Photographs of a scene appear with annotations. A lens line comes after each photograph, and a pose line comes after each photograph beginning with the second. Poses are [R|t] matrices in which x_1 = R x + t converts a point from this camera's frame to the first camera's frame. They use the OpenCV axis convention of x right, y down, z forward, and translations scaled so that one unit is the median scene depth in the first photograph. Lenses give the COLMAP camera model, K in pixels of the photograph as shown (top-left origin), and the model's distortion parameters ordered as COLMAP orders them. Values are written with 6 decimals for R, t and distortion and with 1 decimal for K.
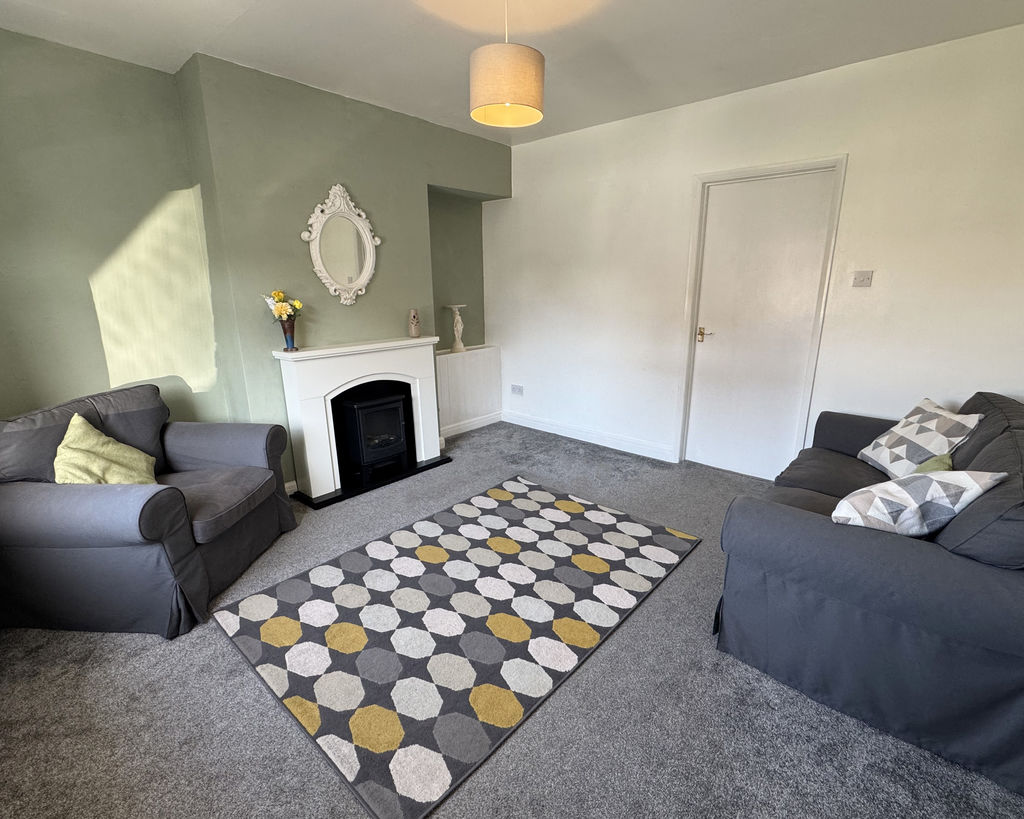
lens RADIAL K [[491.8, 0, 512.4], [0, 491.8, 414.3], [0, 0, 1]] dist [0.000126, 0.000201]
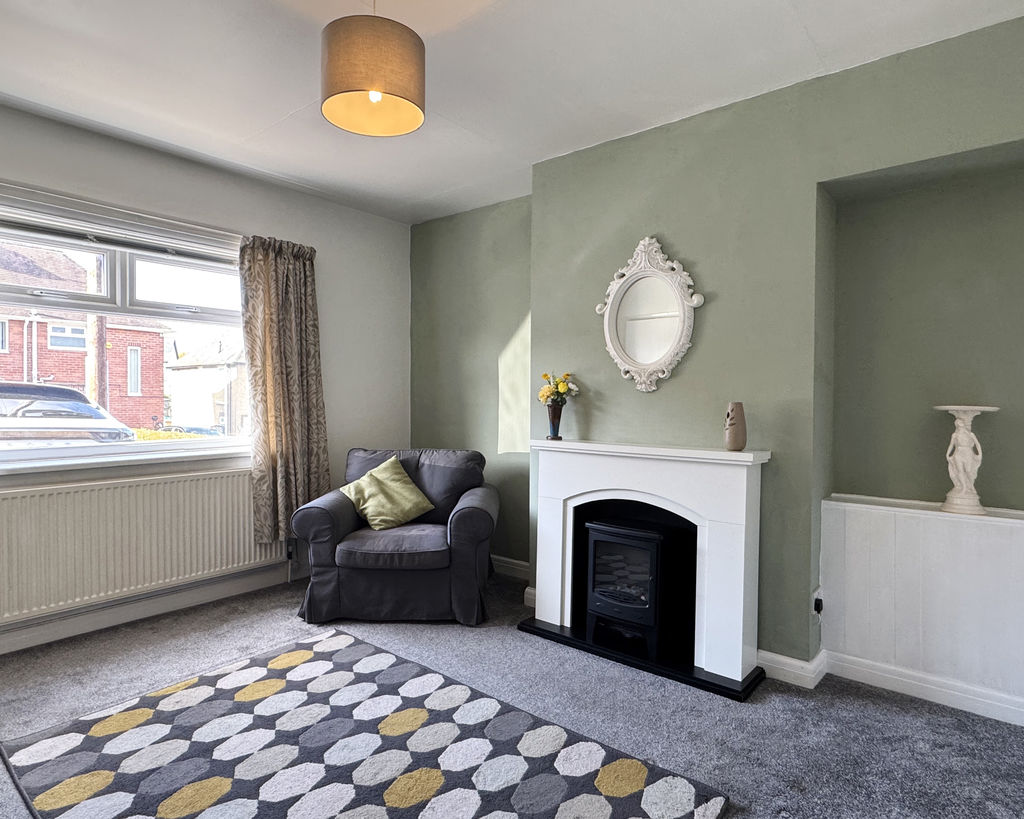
lens RADIAL K [[603.6, 0, 512.5], [0, 603.6, 408.3], [0, 0, 1]] dist [0.001460, -0.001043]
pose [[0.026054, 0.028884, -0.999243, 0.632899], [-0.267802, 0.963248, 0.020861, -0.190582], [0.963122, 0.267056, 0.032832, 0.910703]]
